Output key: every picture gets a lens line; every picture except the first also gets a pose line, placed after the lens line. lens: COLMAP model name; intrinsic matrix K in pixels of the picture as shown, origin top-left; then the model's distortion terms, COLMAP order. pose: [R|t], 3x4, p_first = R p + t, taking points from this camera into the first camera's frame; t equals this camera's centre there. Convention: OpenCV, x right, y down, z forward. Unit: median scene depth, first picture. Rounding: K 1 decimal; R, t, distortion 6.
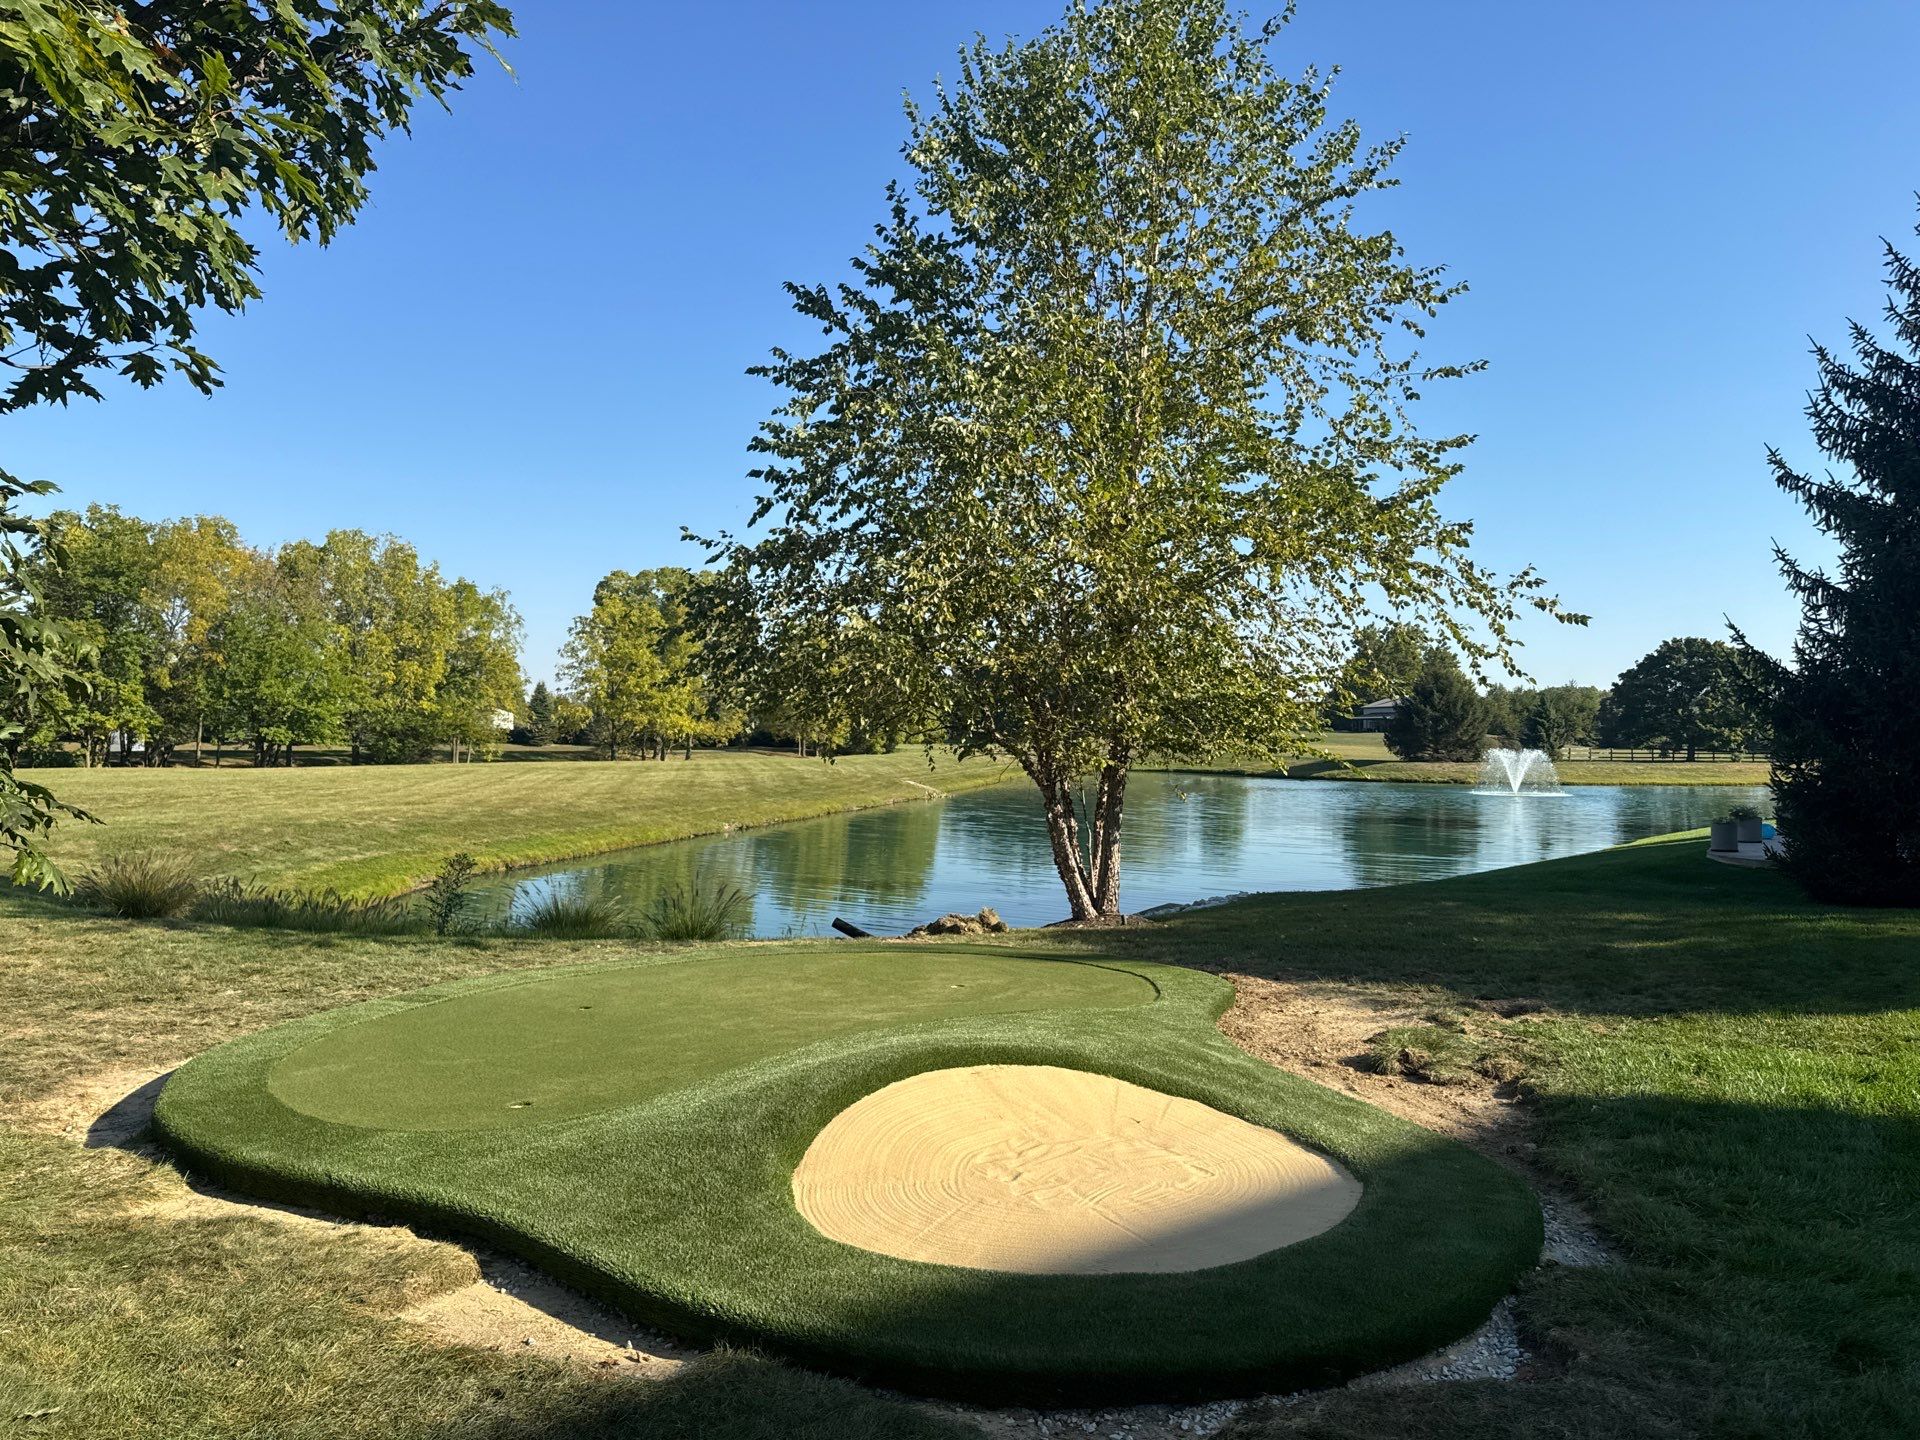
lens RADIAL K [[1345.2, 0, 933.7], [0, 1345.2, 707.9], [0, 0, 1]] dist [0.080276, -0.097086]
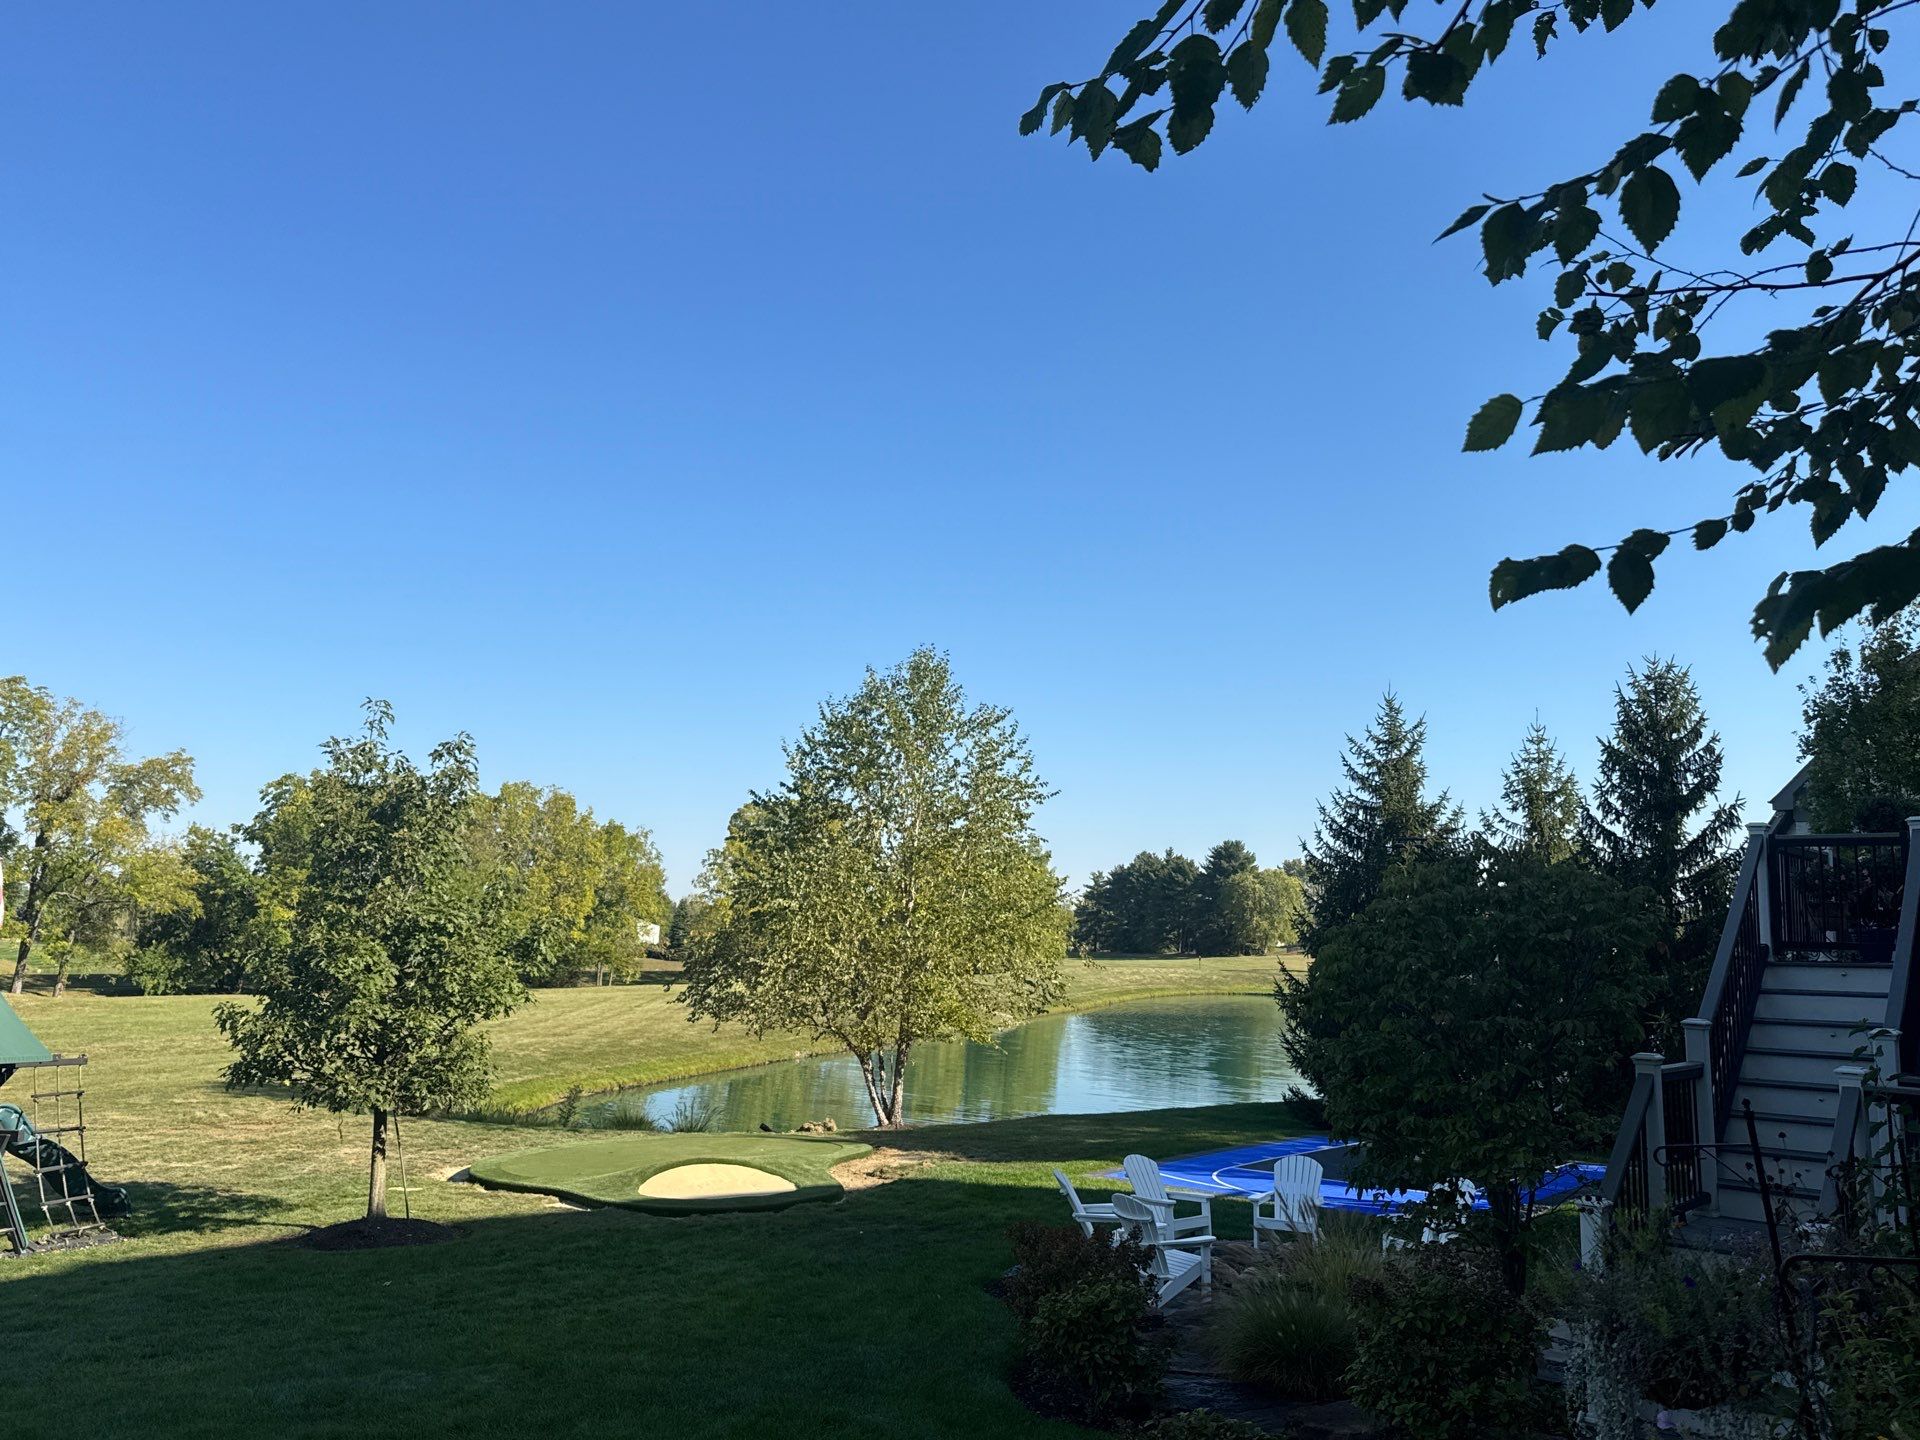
lens RADIAL K [[1347.6, 0, 933.4], [0, 1347.6, 707.6], [0, 0, 1]] dist [0.063989, -0.001575]
pose [[0.994465, -0.011893, -0.104396, 0.046762], [-0.004323, 0.988101, -0.153747, -0.016318], [0.104983, 0.153347, 0.982580, -0.119104]]
